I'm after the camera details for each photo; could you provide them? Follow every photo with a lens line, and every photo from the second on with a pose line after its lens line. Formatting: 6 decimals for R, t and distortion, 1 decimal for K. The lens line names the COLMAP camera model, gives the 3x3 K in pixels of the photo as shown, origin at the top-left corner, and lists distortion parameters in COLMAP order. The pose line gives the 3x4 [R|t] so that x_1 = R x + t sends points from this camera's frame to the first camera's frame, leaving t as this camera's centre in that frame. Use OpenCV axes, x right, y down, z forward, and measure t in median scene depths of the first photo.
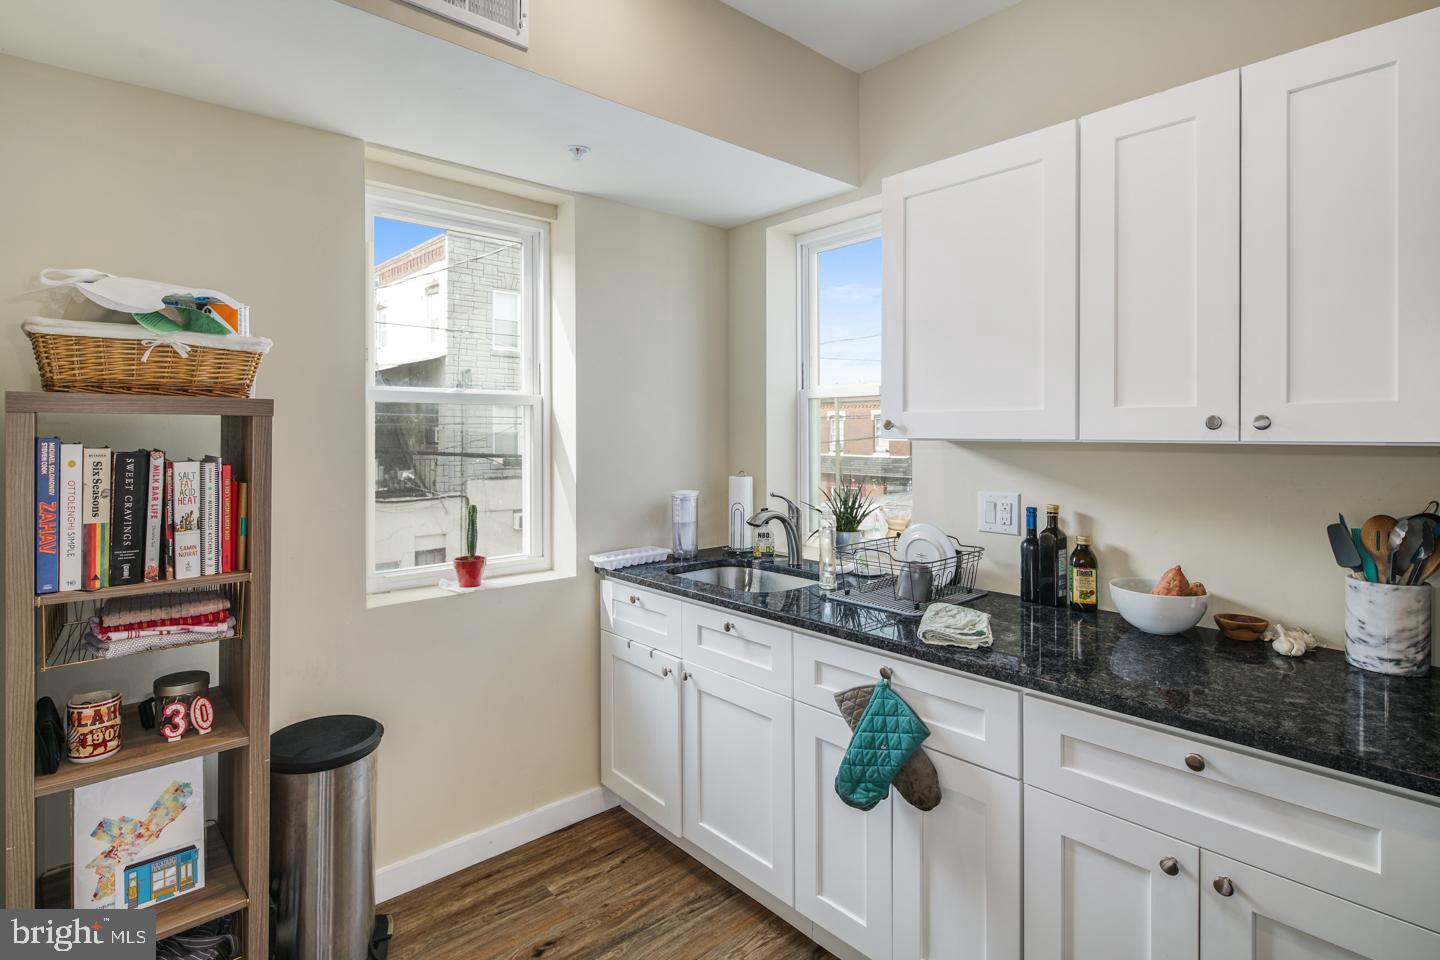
lens RADIAL K [[713.3, 0, 746.5], [0, 713.3, 433.7], [0, 0, 1]] dist [0.001977, -0.004548]
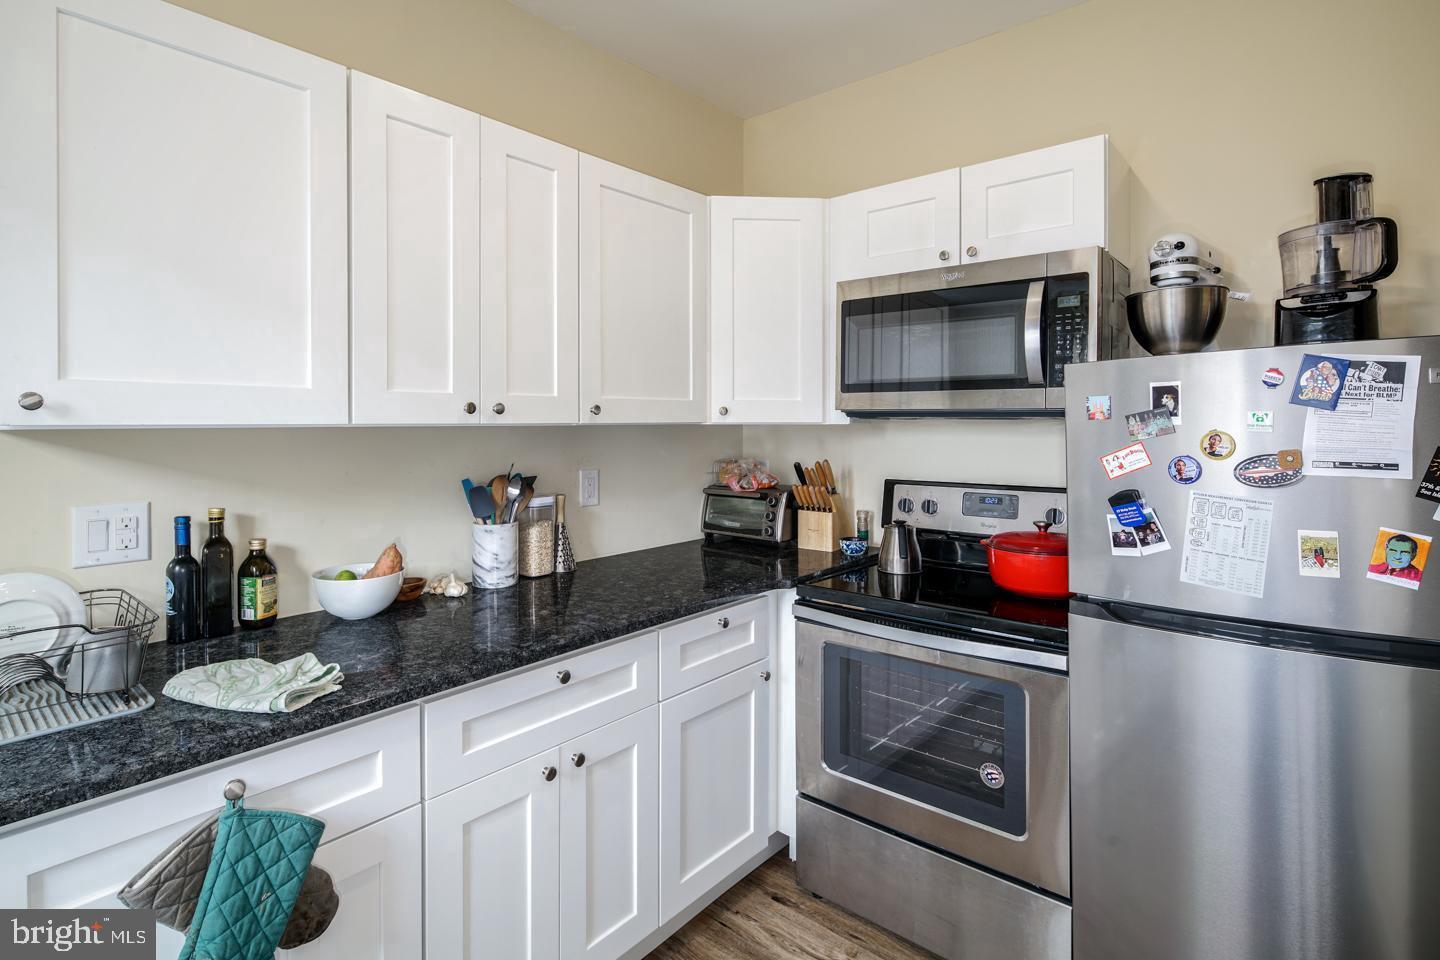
lens RADIAL K [[713.3, 0, 690.9], [0, 713.3, 429.5], [0, 0, 1]] dist [0.001977, -0.004548]
pose [[-0.083328, -0.012699, 0.996441, -0.409922], [0.002789, 0.999912, 0.012976, 0.004107], [-0.996518, 0.003860, -0.083286, 0.561814]]
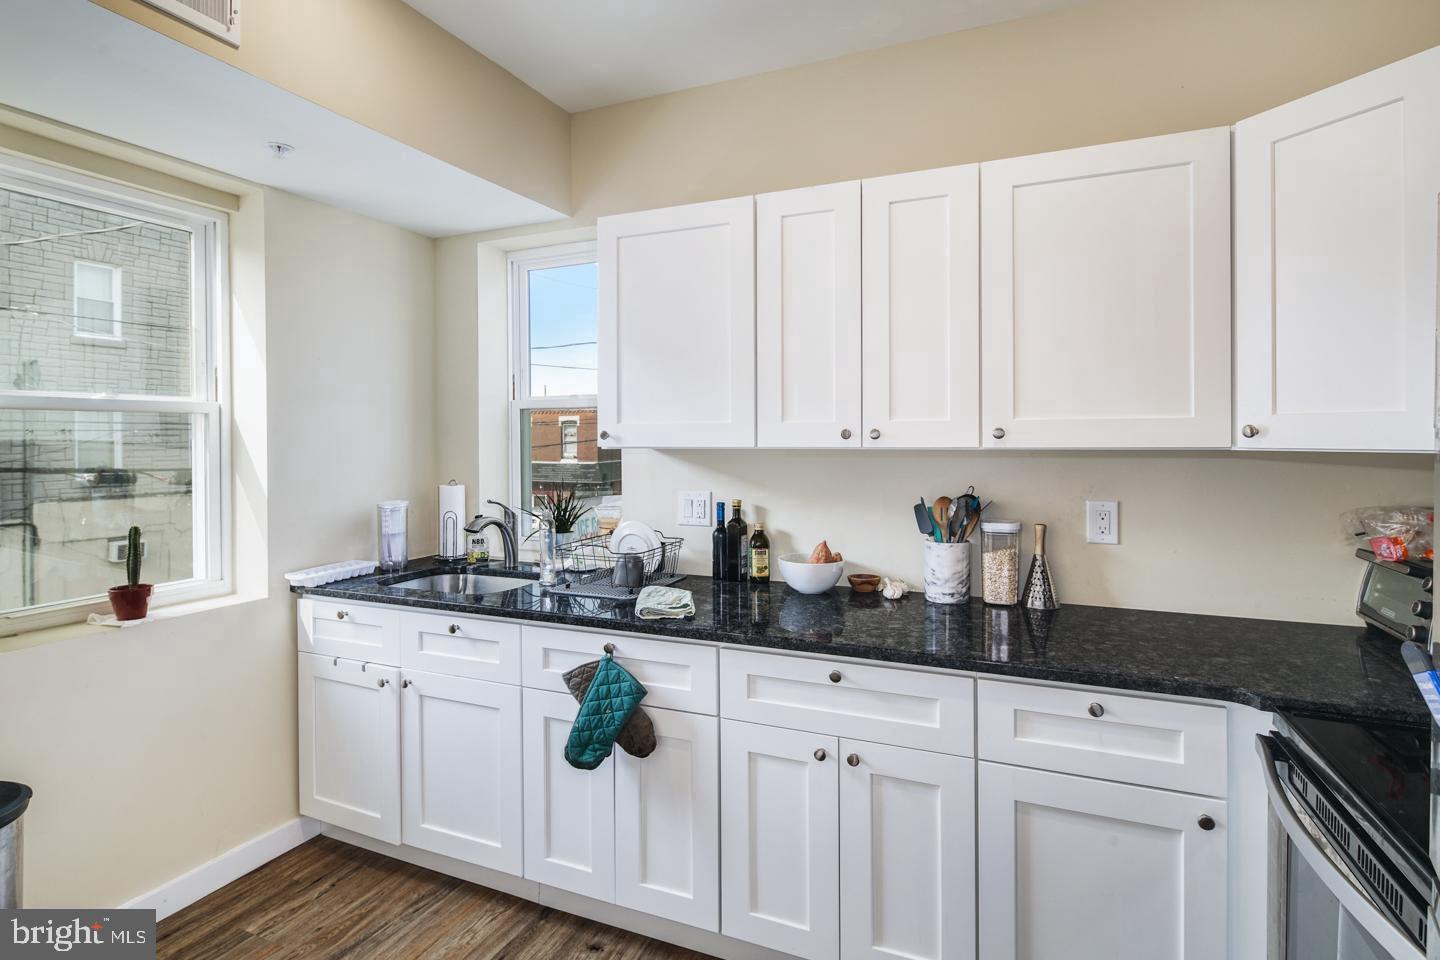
lens RADIAL K [[713.3, 0, 734.7], [0, 713.3, 444.0], [0, 0, 1]] dist [0.001977, -0.004548]
pose [[0.913453, -0.007644, 0.406873, -0.077415], [0.005179, 0.999961, 0.007159, -0.005644], [-0.406912, -0.004432, 0.913457, -0.129504]]
